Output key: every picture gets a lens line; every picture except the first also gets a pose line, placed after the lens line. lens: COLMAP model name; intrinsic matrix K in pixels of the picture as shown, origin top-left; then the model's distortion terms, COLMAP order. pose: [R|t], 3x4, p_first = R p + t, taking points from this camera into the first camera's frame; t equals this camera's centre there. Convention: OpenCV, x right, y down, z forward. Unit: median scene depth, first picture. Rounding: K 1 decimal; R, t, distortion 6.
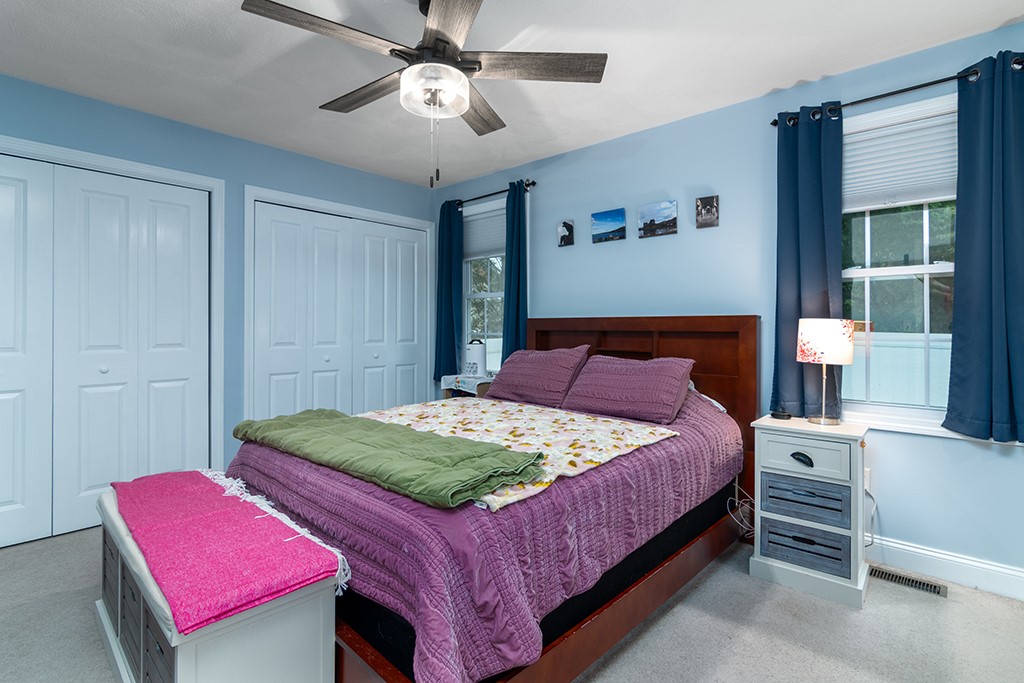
lens RADIAL K [[497.1, 0, 506.7], [0, 497.1, 331.4], [0, 0, 1]] dist [0.000669, -0.000230]
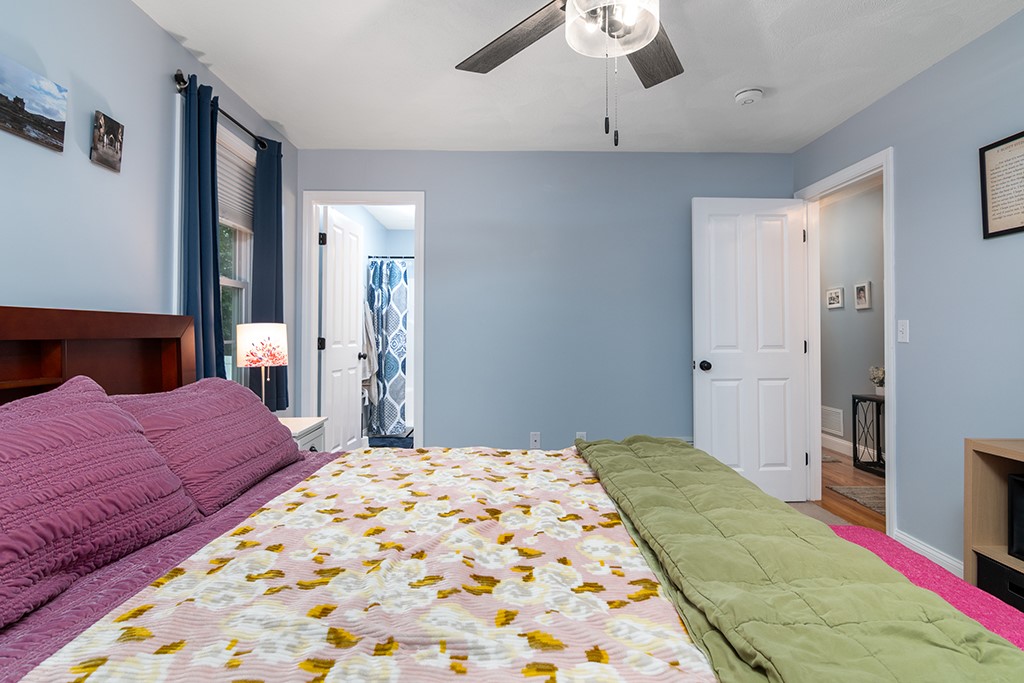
lens RADIAL K [[544.3, 0, 512.0], [0, 544.3, 341.5], [0, 0, 1]] dist [-0.001828, -0.000581]
pose [[-0.682717, -0.005415, 0.730663, -0.428465], [0.007868, 0.999860, 0.014763, -0.000736], [-0.730641, 0.015828, -0.682578, 1.098462]]
